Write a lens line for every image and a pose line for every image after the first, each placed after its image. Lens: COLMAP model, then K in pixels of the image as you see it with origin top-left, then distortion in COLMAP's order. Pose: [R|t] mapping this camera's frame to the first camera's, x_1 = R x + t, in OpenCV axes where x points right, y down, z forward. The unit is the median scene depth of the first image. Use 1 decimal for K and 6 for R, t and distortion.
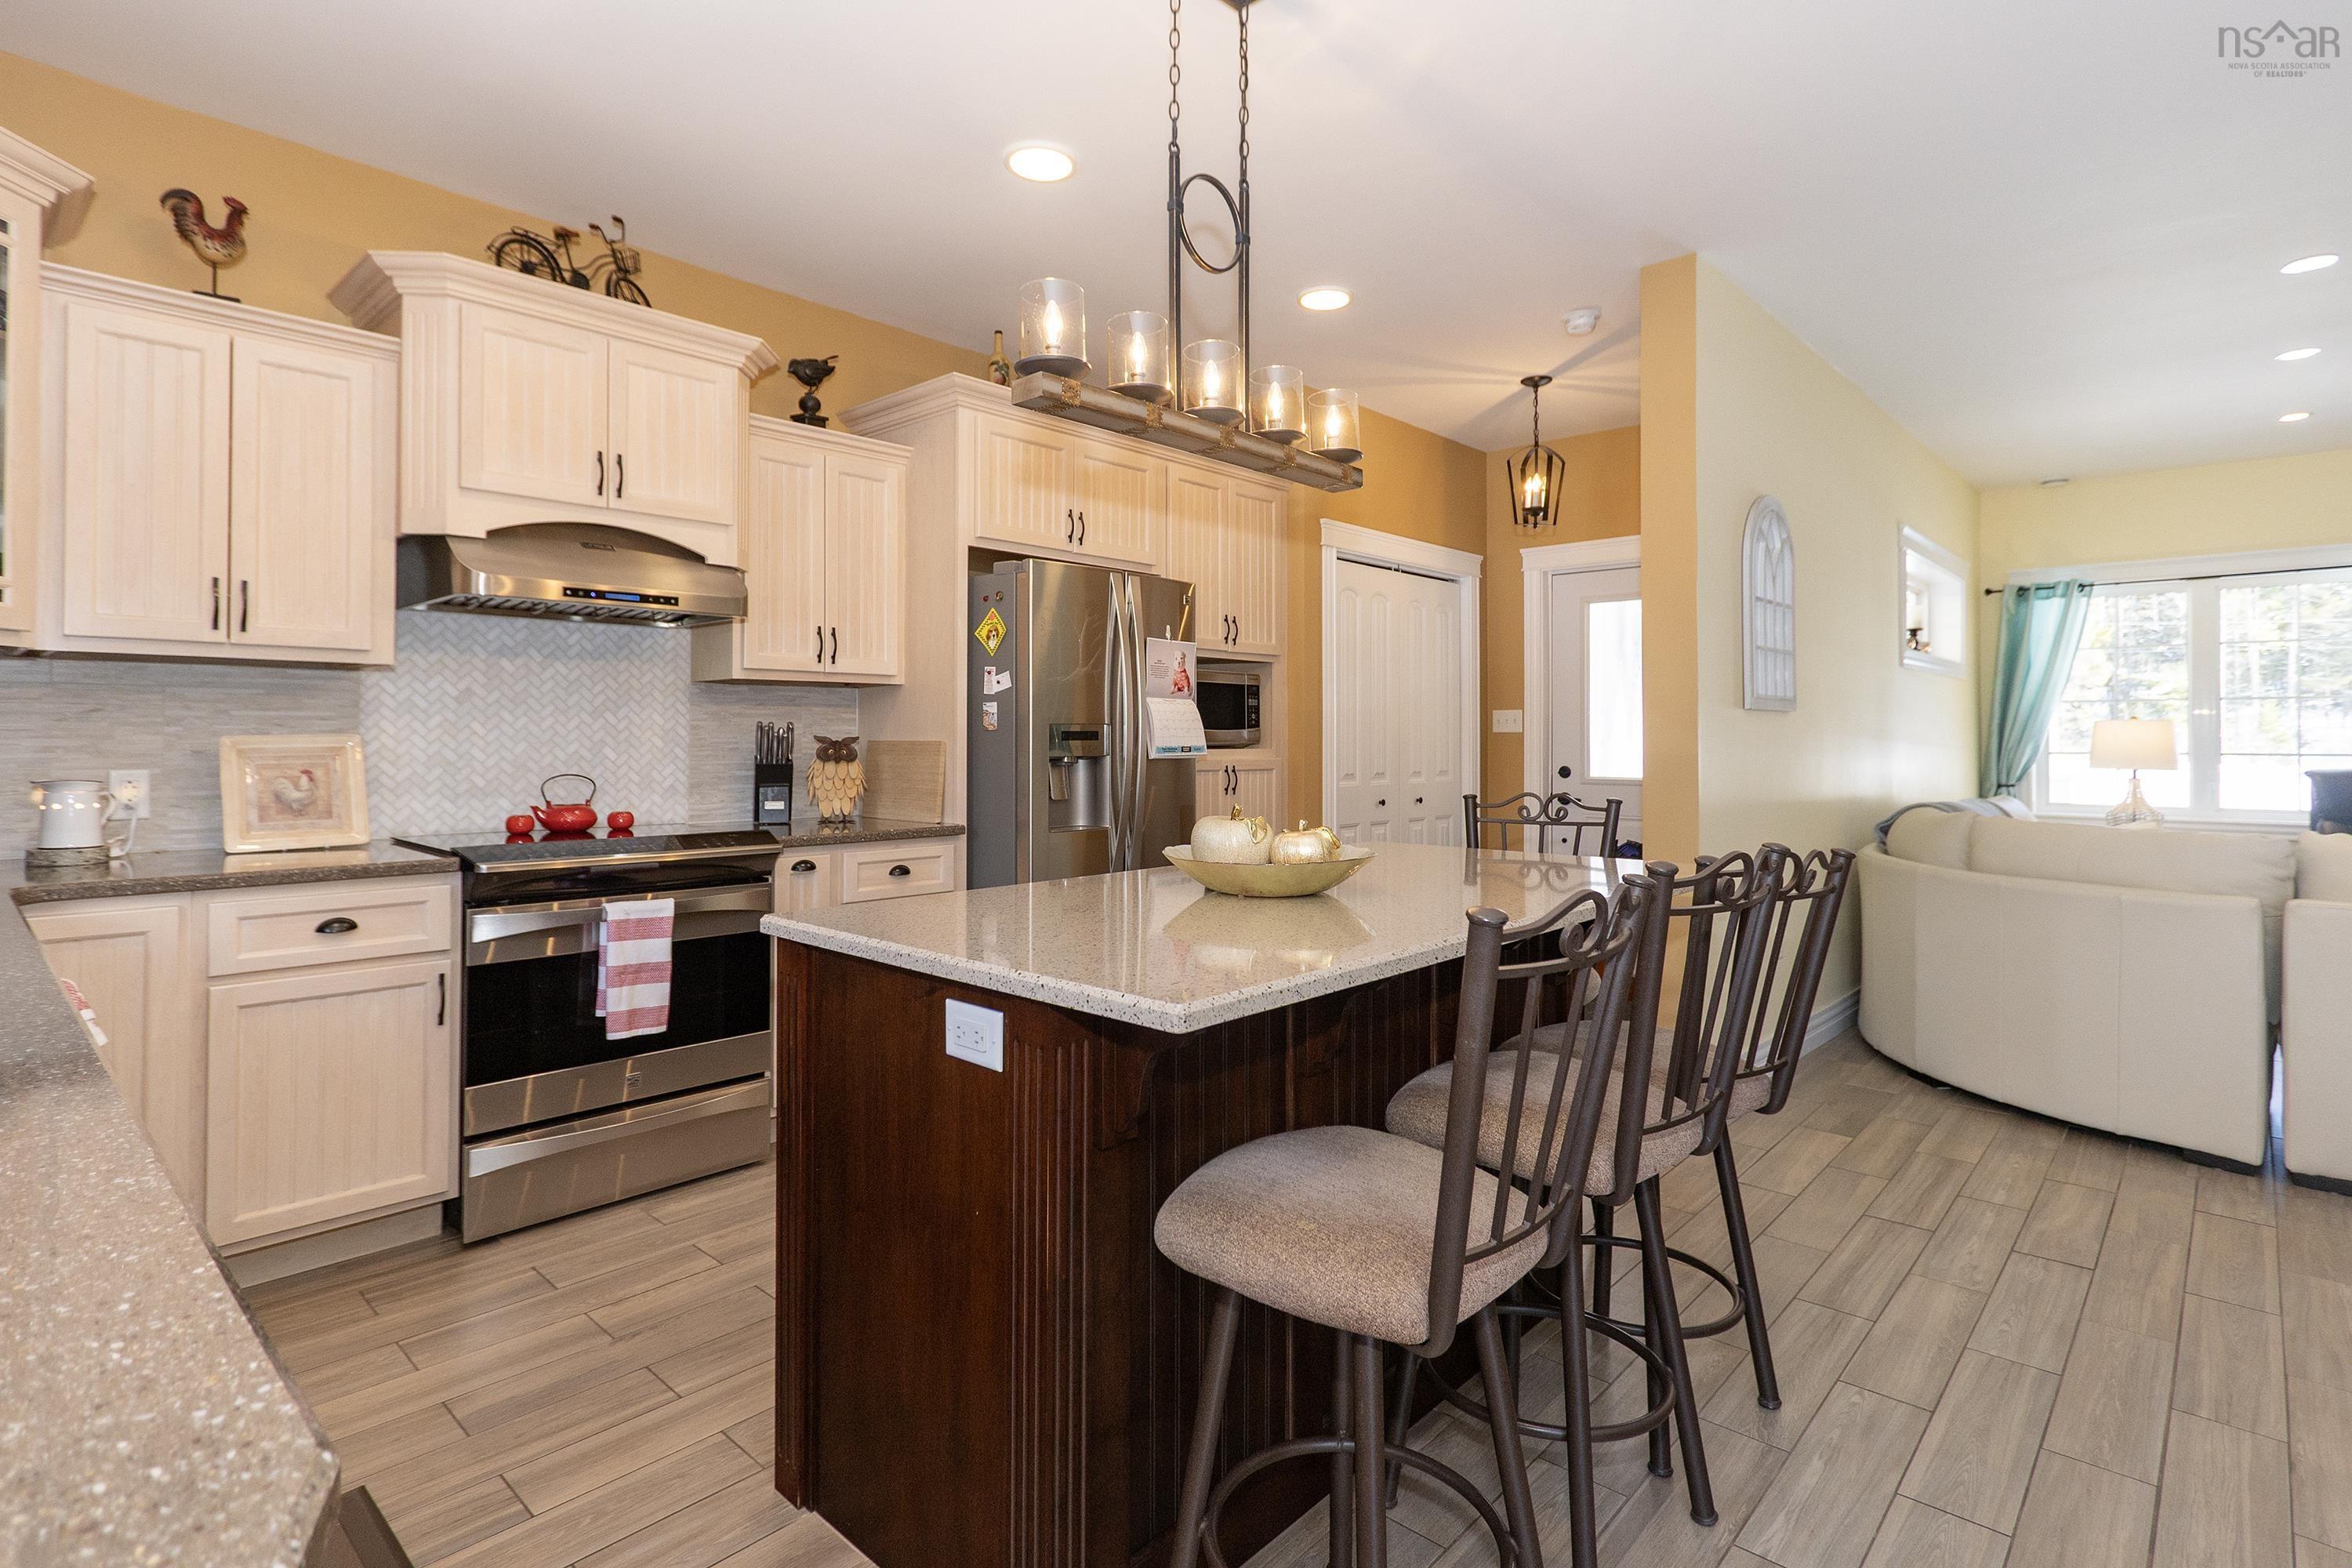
lens RADIAL K [[1142.6, 0, 1158.4], [0, 1142.6, 734.5], [0, 0, 1]] dist [0.003776, -0.000420]
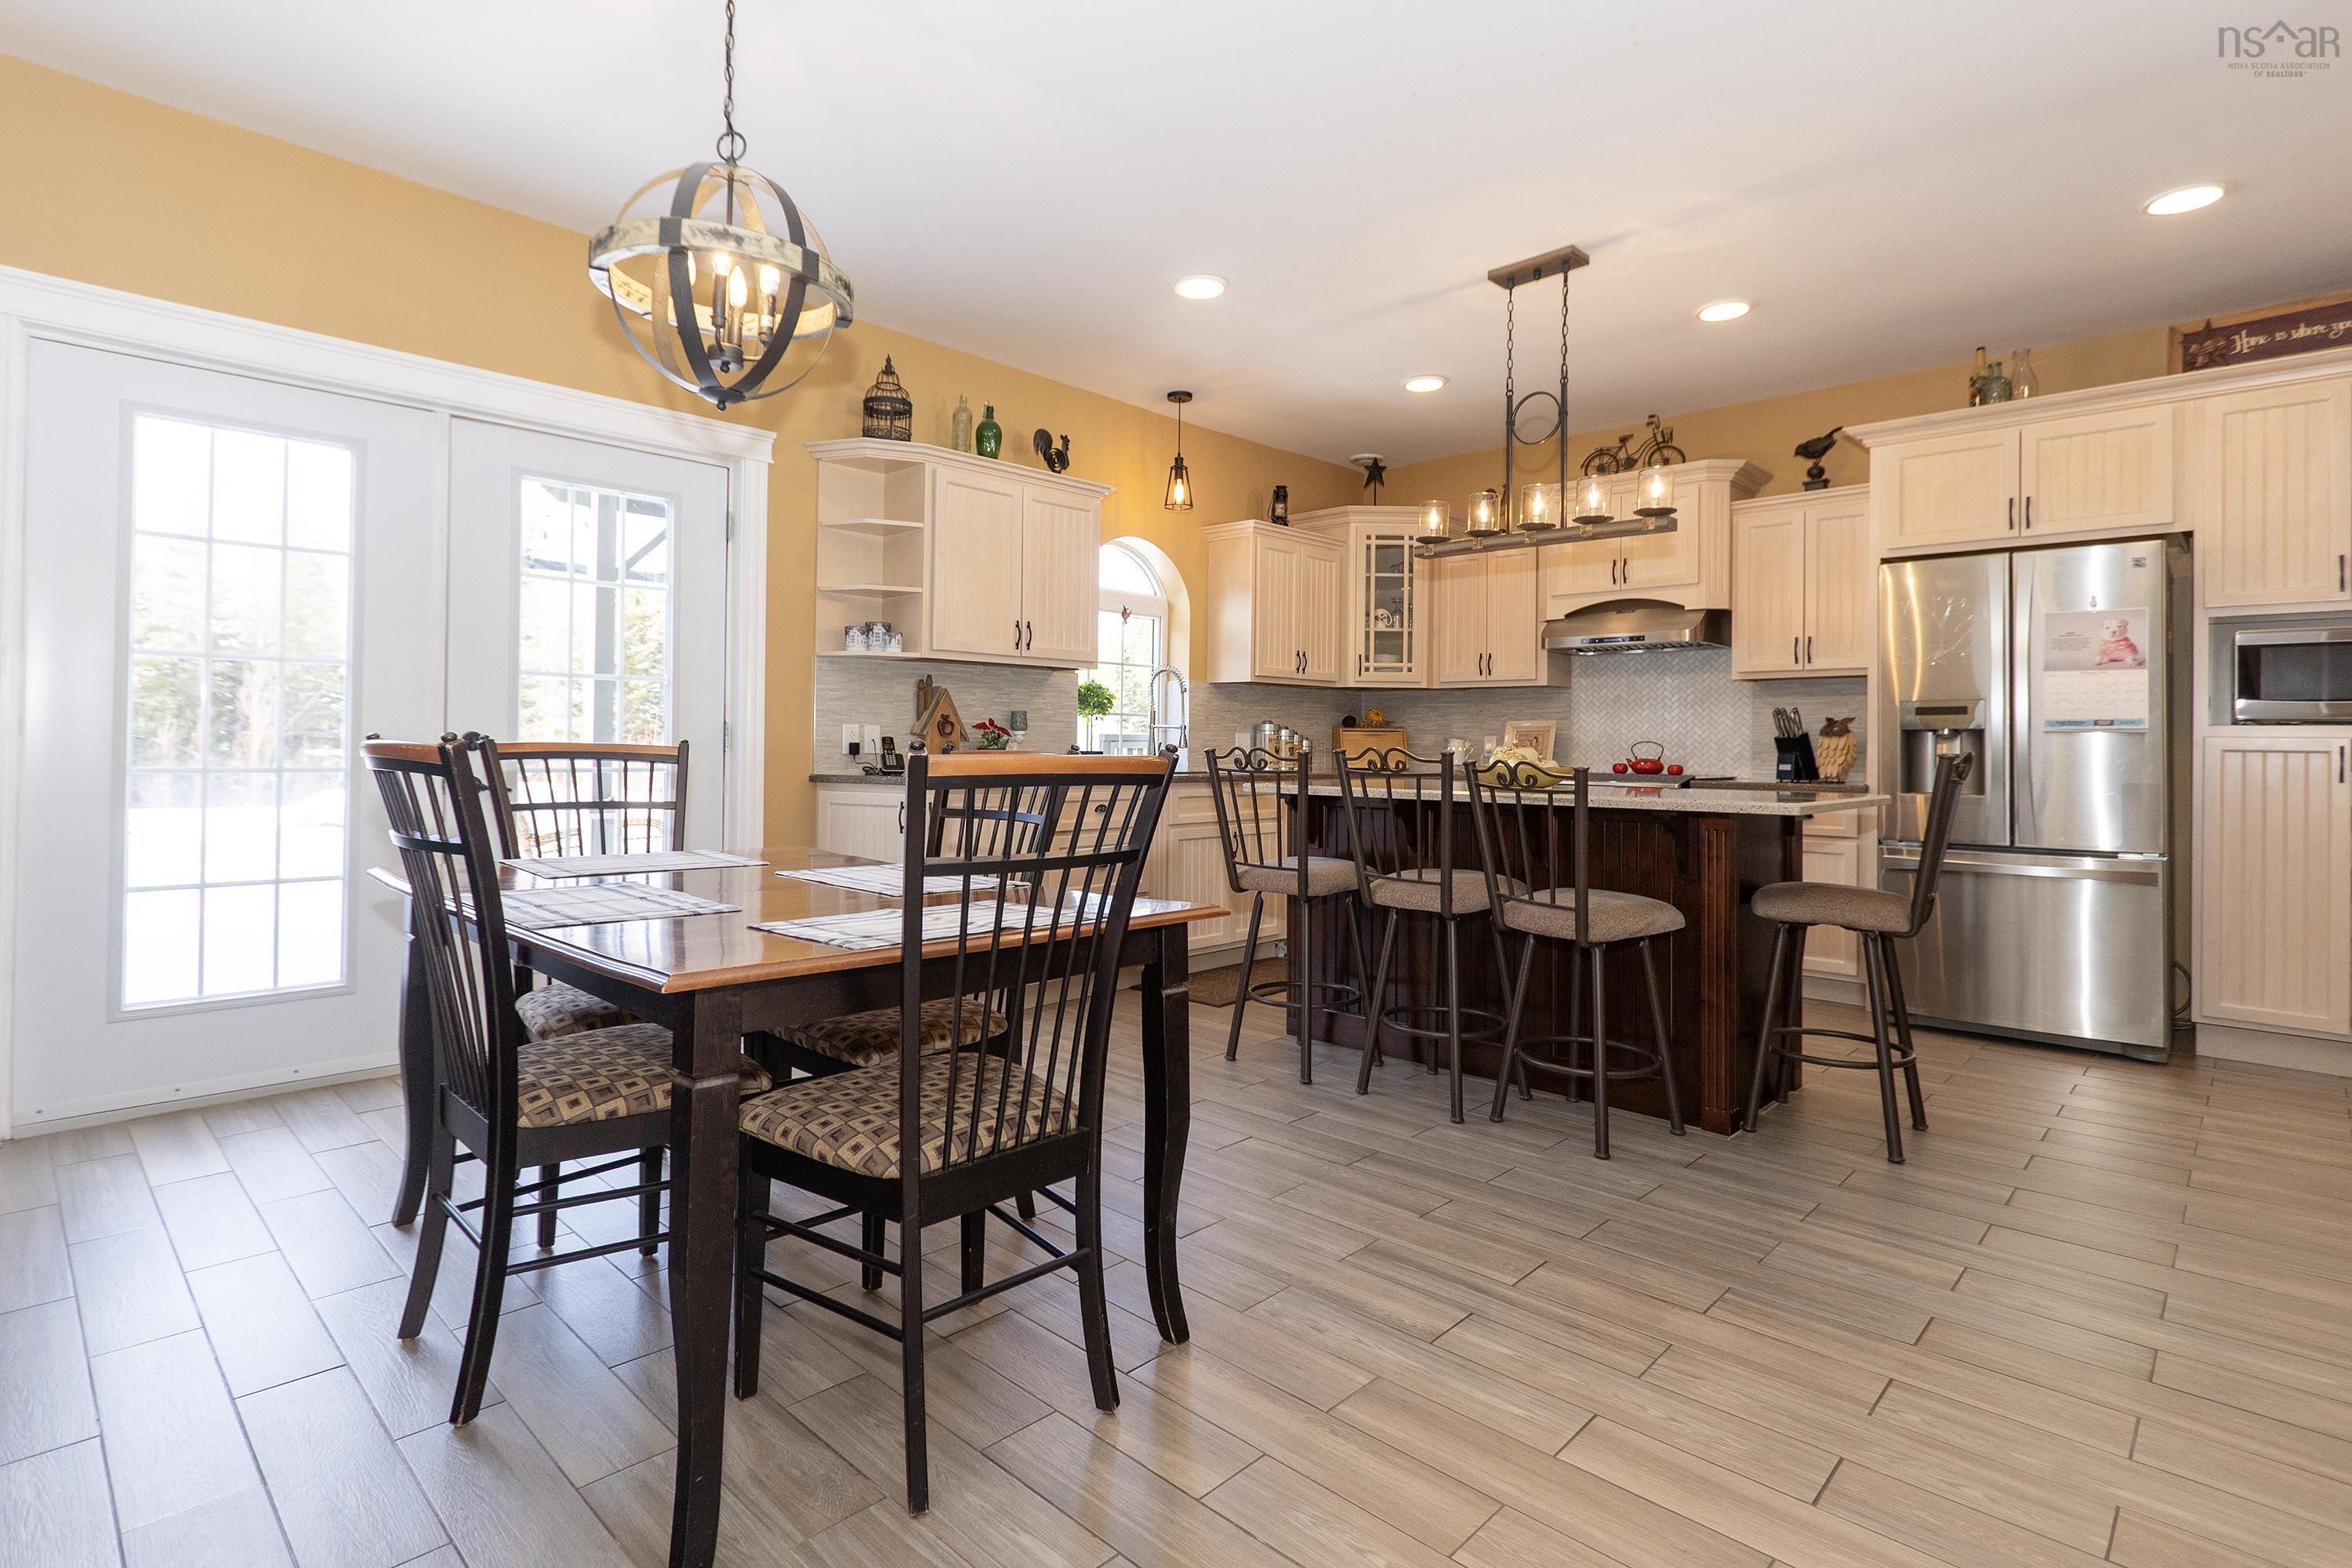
lens RADIAL K [[1142.6, 0, 1158.4], [0, 1142.6, 734.5], [0, 0, 1]] dist [0.003776, -0.000420]
pose [[-0.025358, -0.007856, -0.999648, 1.232120], [-0.010088, 0.999920, -0.007602, 0.044913], [0.999628, 0.009892, -0.025436, 0.307924]]
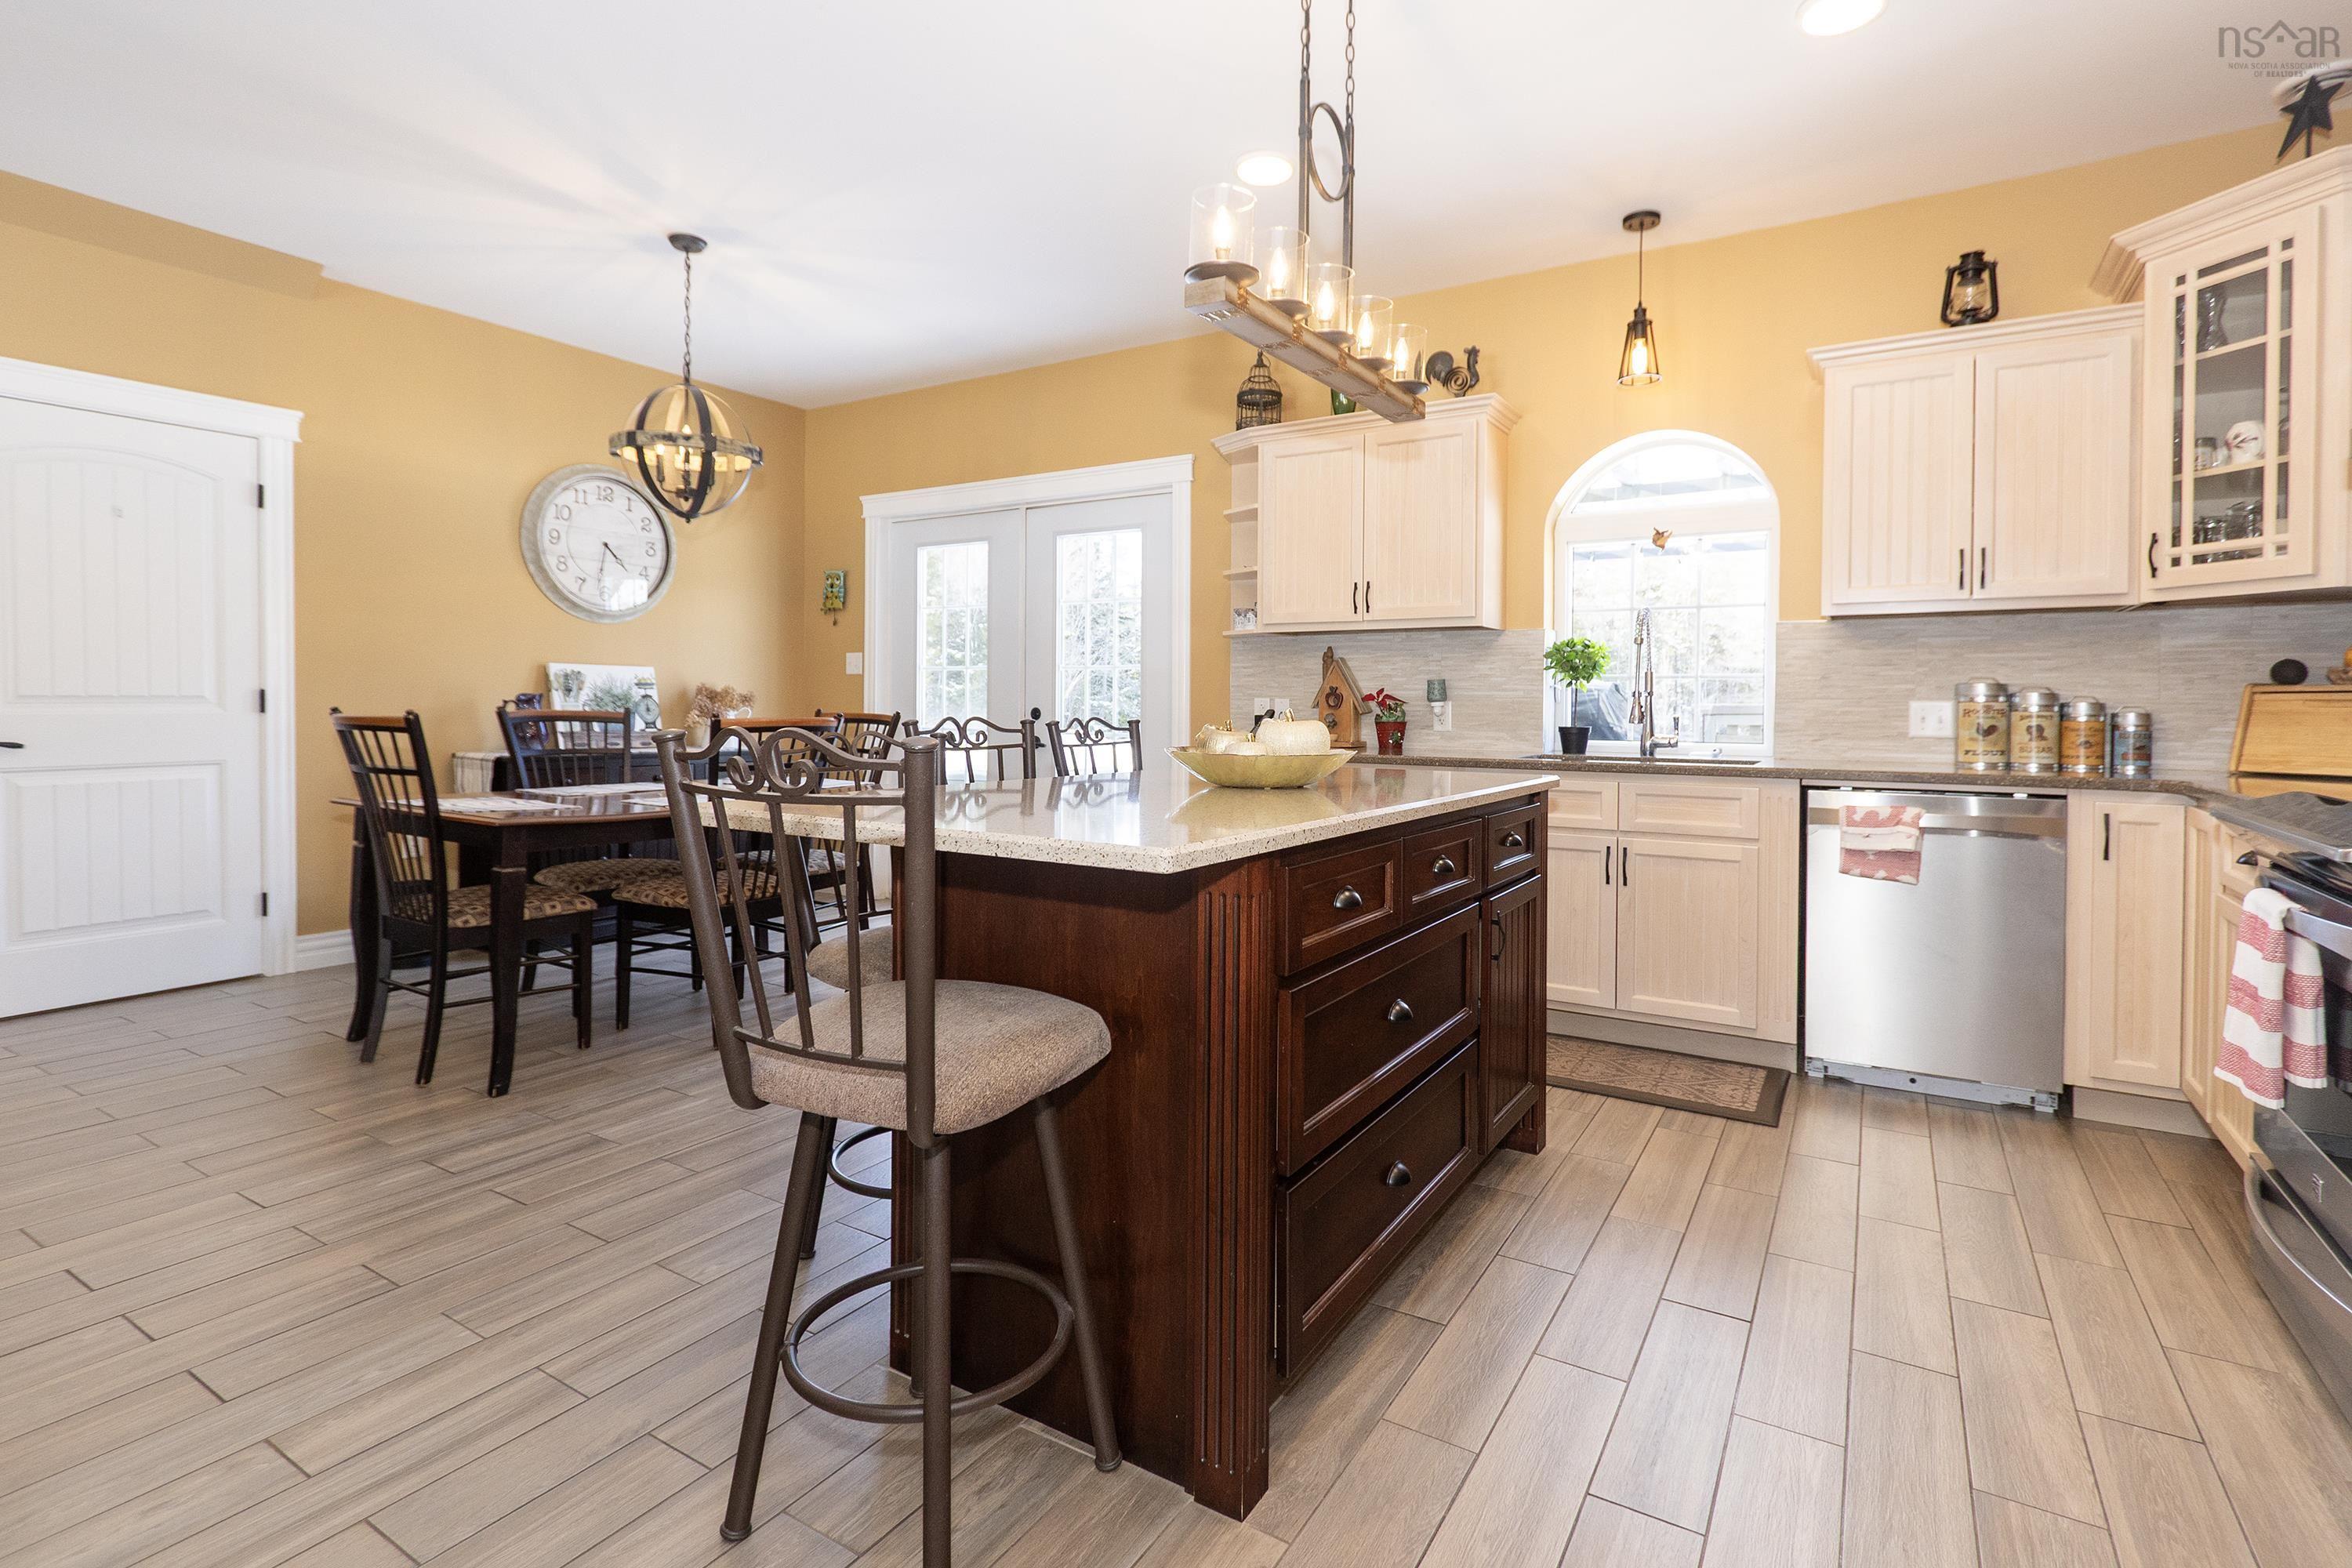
lens RADIAL K [[1112.7, 0, 1204.0], [0, 1112.7, 730.2], [0, 0, 1]] dist [0.001889, -0.002112]
pose [[-0.978031, -0.004091, -0.208418, 0.246711], [-0.008116, 0.999797, 0.018457, 0.041238], [0.208300, 0.019743, -0.977866, 1.311369]]
